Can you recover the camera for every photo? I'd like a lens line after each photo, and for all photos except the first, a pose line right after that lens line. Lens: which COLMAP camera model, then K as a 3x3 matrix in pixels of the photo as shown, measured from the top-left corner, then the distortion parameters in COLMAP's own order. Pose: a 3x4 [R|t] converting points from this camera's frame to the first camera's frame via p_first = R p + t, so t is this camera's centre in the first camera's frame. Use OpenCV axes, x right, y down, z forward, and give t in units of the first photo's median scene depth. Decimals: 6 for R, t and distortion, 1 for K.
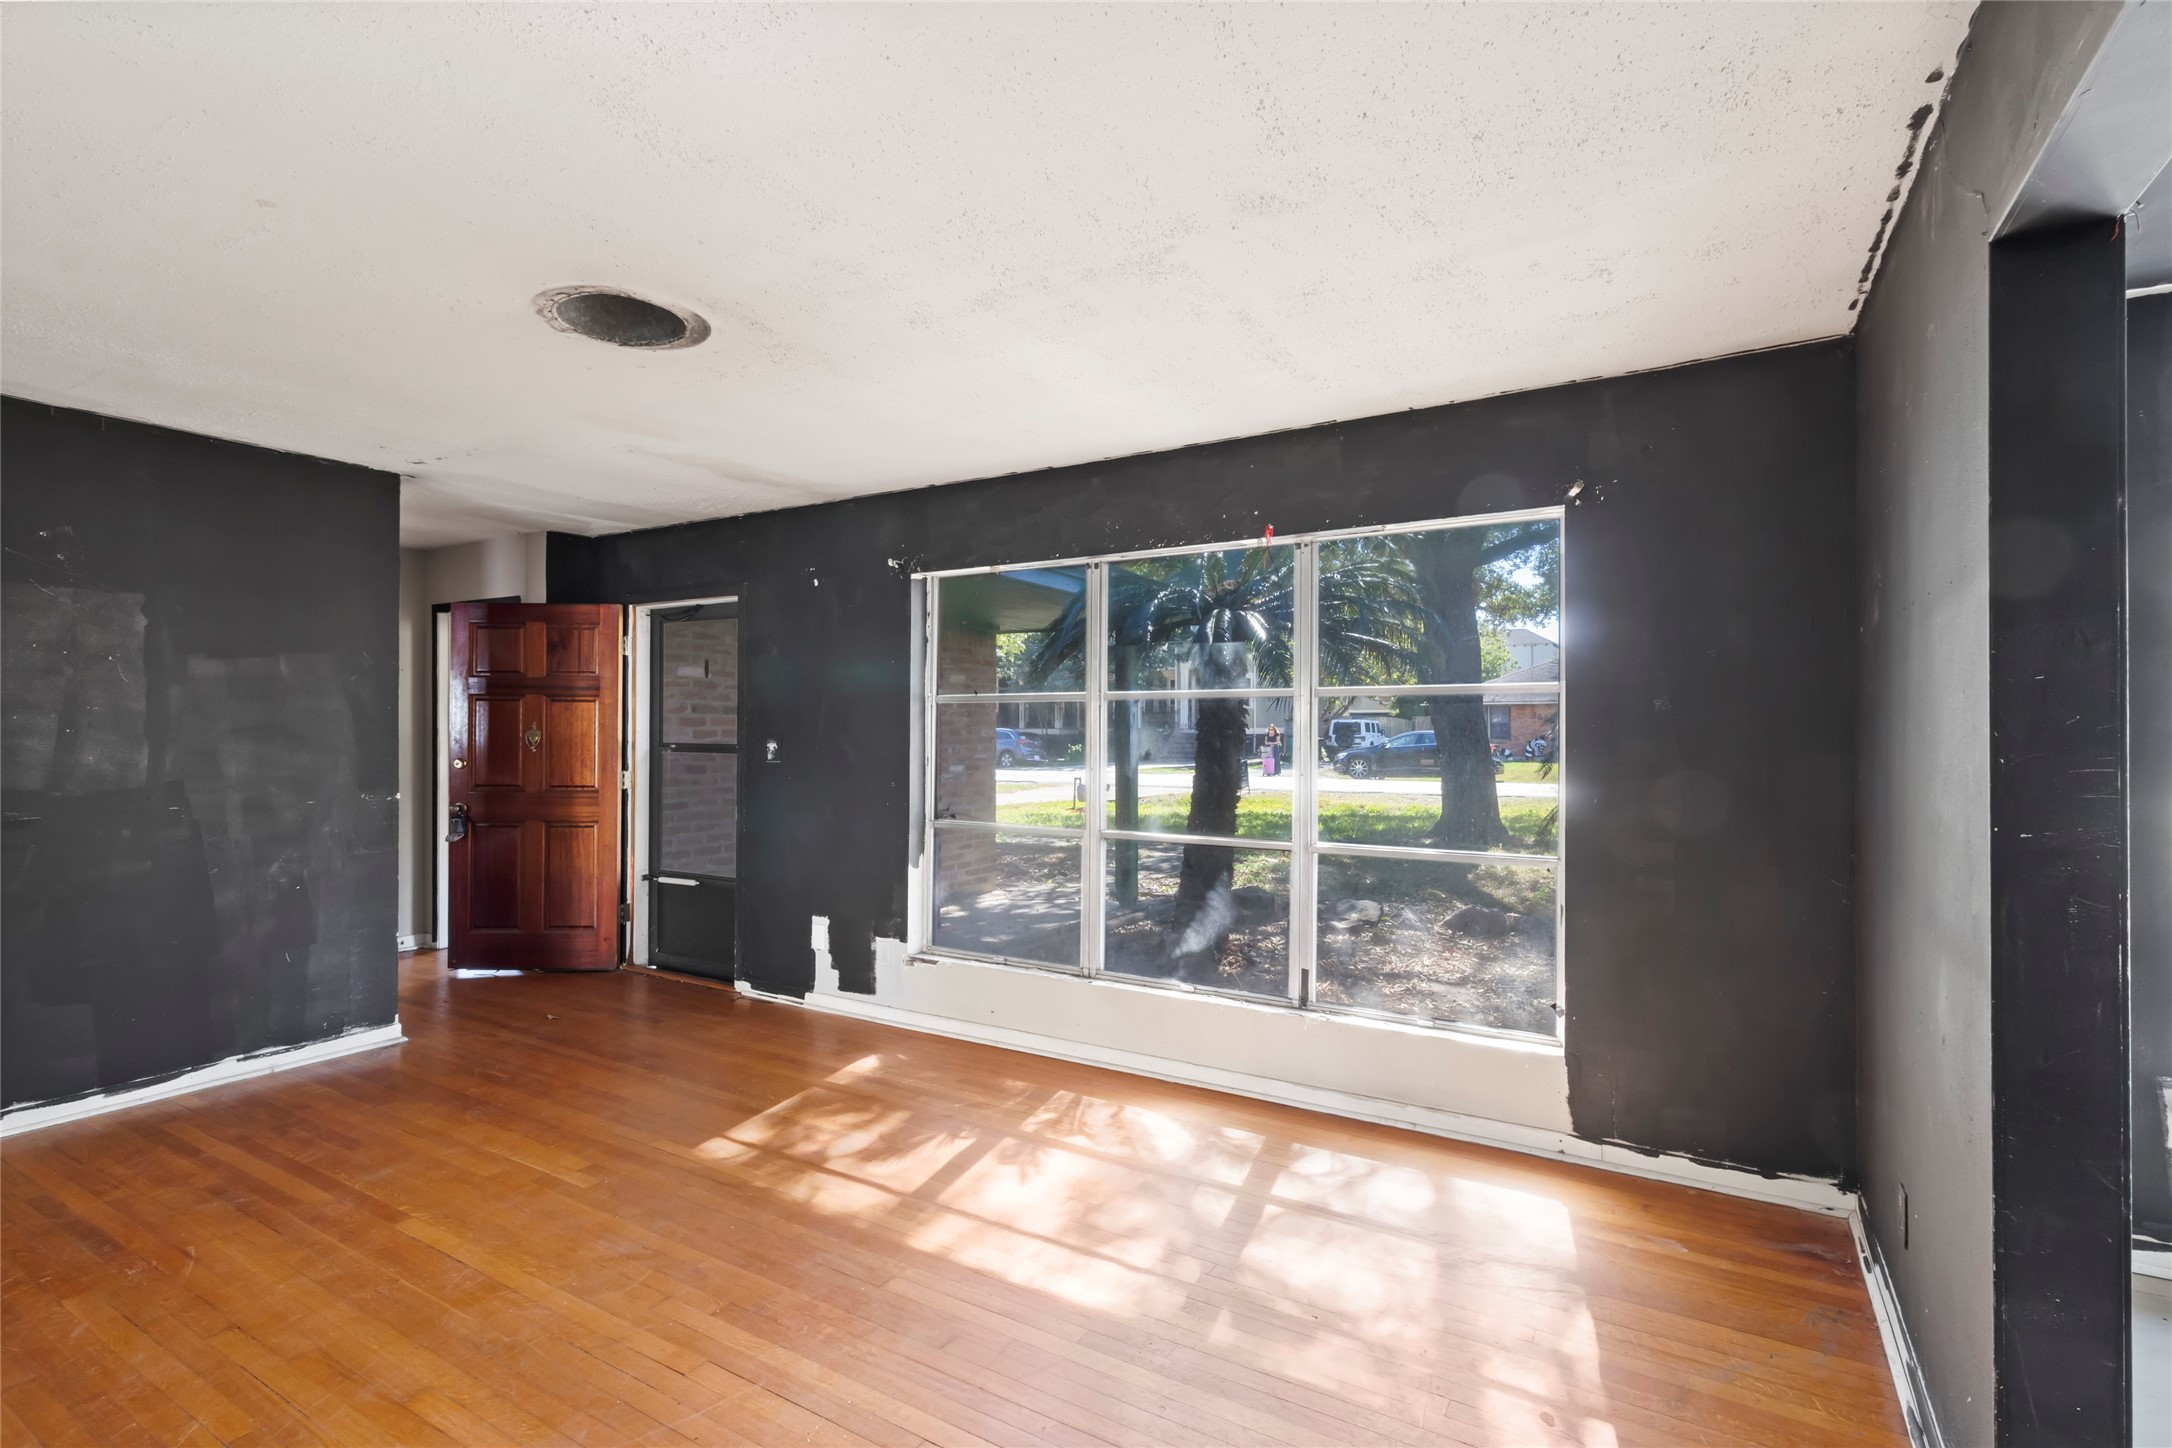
lens RADIAL K [[1016.3, 0, 1097.3], [0, 1016.3, 716.0], [0, 0, 1]] dist [0.006488, 0.000772]
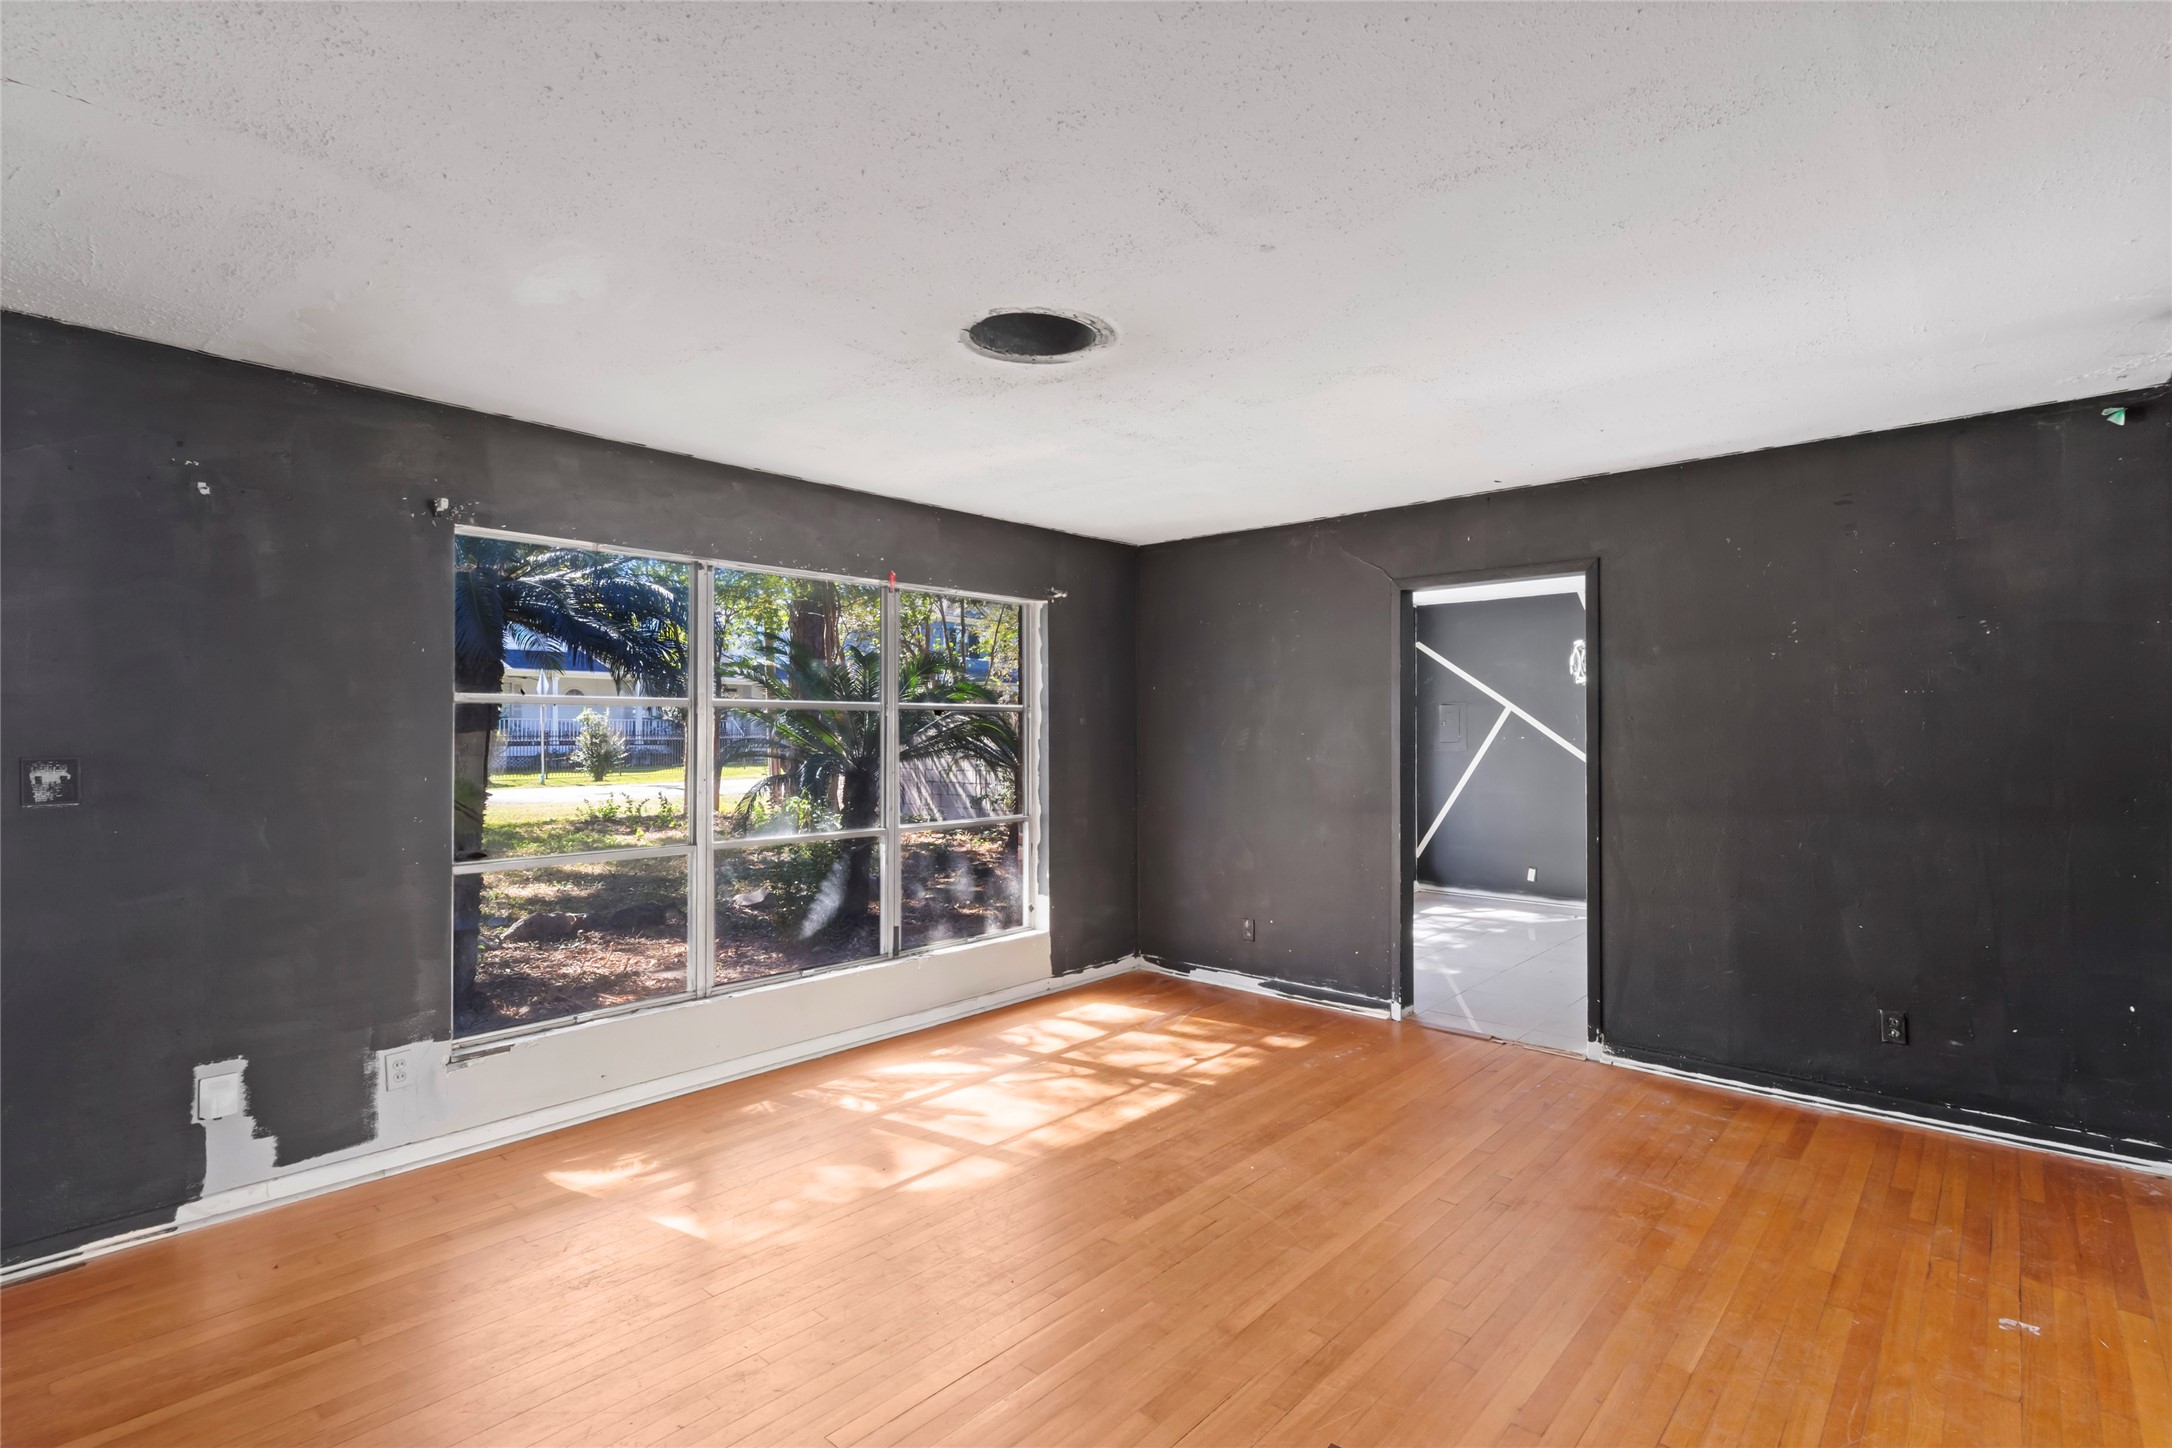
lens RADIAL K [[1016.3, 0, 1105.1], [0, 1016.3, 727.6], [0, 0, 1]] dist [0.006488, 0.000772]
pose [[0.184032, 0.002701, 0.982917, -0.982492], [-0.011449, 0.999934, -0.000604, -0.001063], [-0.982854, -0.011143, 0.184051, 0.508986]]
